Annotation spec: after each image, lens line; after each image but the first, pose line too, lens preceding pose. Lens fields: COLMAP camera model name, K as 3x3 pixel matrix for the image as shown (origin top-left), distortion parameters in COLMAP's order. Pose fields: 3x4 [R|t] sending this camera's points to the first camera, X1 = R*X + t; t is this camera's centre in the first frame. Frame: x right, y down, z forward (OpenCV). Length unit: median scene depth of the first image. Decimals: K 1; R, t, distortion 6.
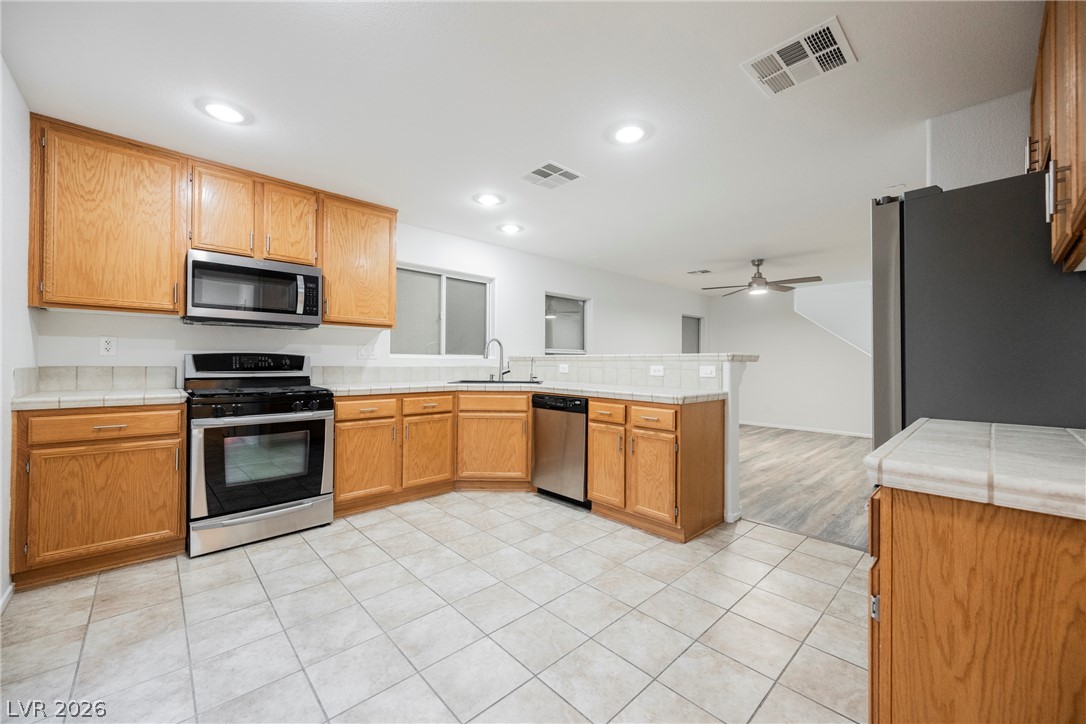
lens RADIAL K [[424.1, 0, 542.2], [0, 424.1, 361.5], [0, 0, 1]] dist [-0.002873, -0.000053]
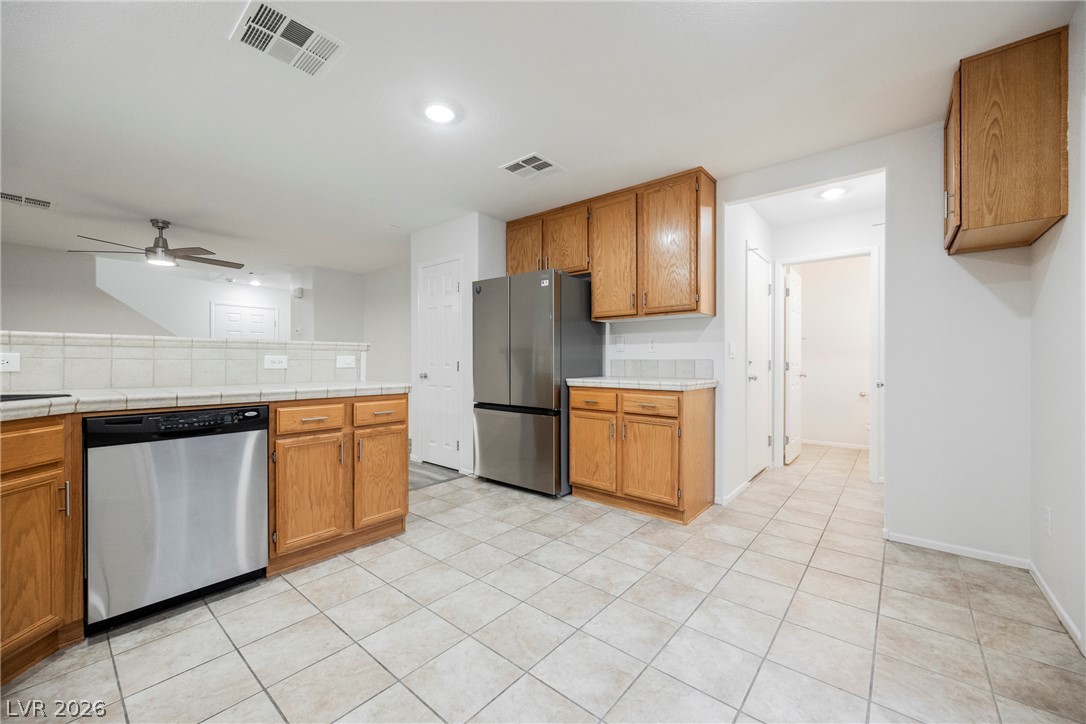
lens RADIAL K [[424.1, 0, 553.5], [0, 424.1, 363.8], [0, 0, 1]] dist [-0.002873, -0.000053]
pose [[-0.139551, -0.011787, 0.990145, -0.645472], [-0.002654, 0.999930, 0.011529, 0.017441], [-0.990211, -0.001019, -0.139573, 0.718015]]
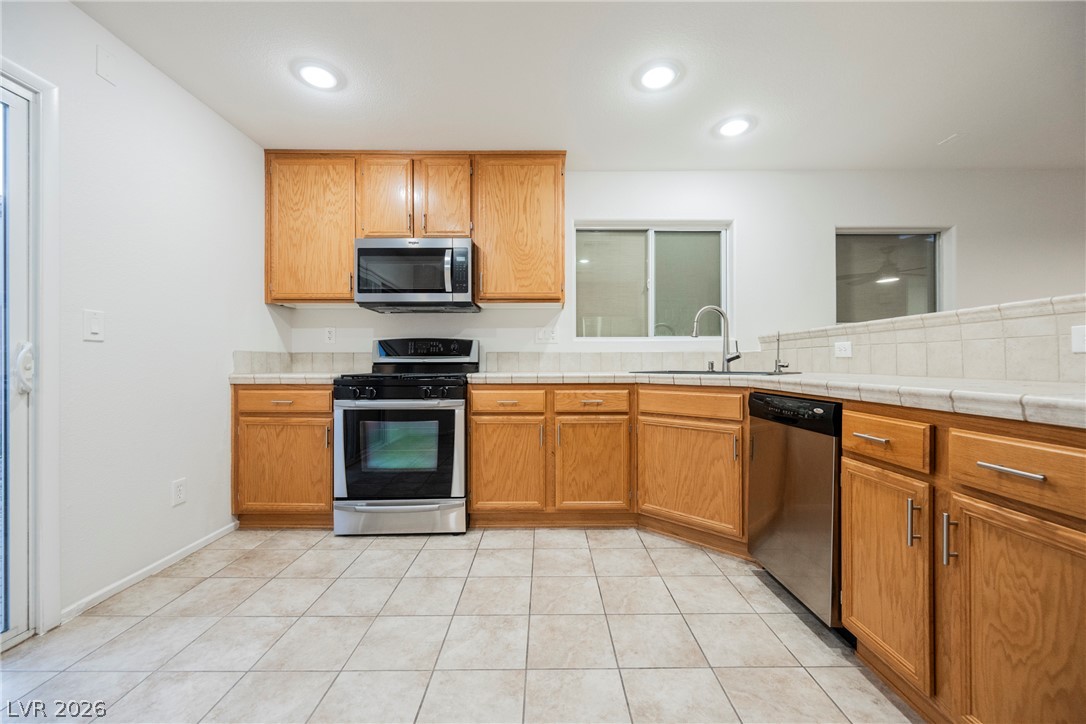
lens RADIAL K [[424.1, 0, 542.8], [0, 424.1, 364.1], [0, 0, 1]] dist [-0.002873, -0.000053]
pose [[0.734050, -0.007716, -0.679051, 0.196505], [0.009419, 0.999955, -0.001181, 0.046835], [0.679030, -0.005529, 0.734090, 0.491536]]
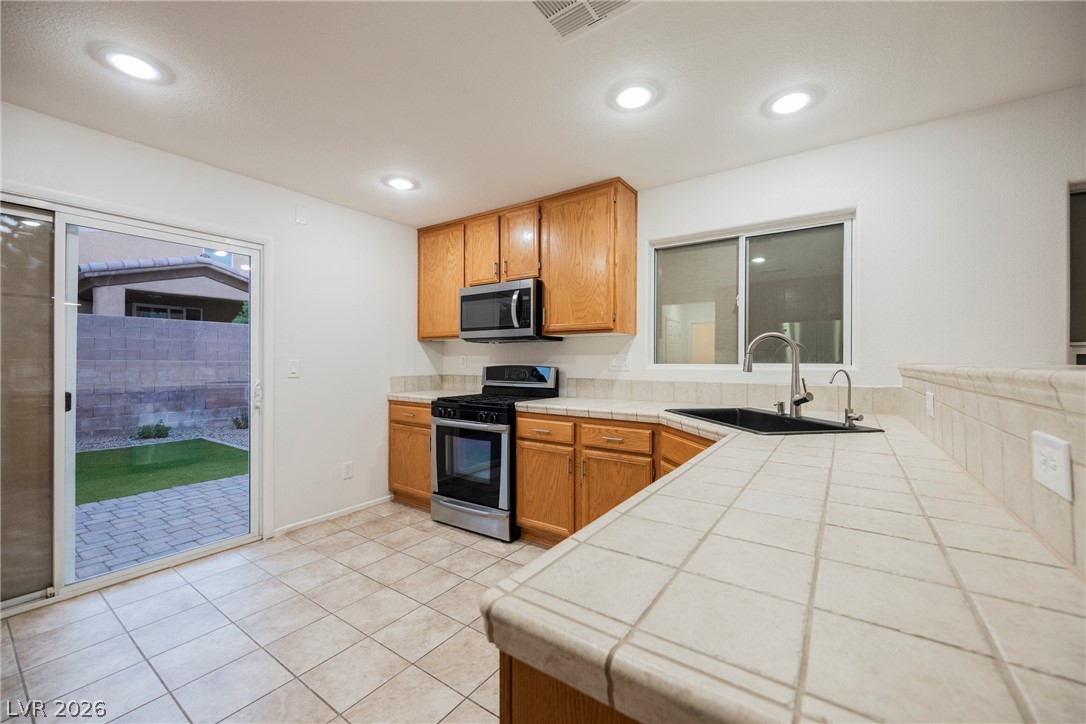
lens RADIAL K [[424.1, 0, 542.4], [0, 424.1, 361.3], [0, 0, 1]] dist [-0.002873, -0.000053]
pose [[0.214455, -0.007270, -0.976707, 0.470092], [0.002435, 0.999973, -0.006909, -0.024394], [0.976731, -0.000897, 0.214467, 0.876230]]
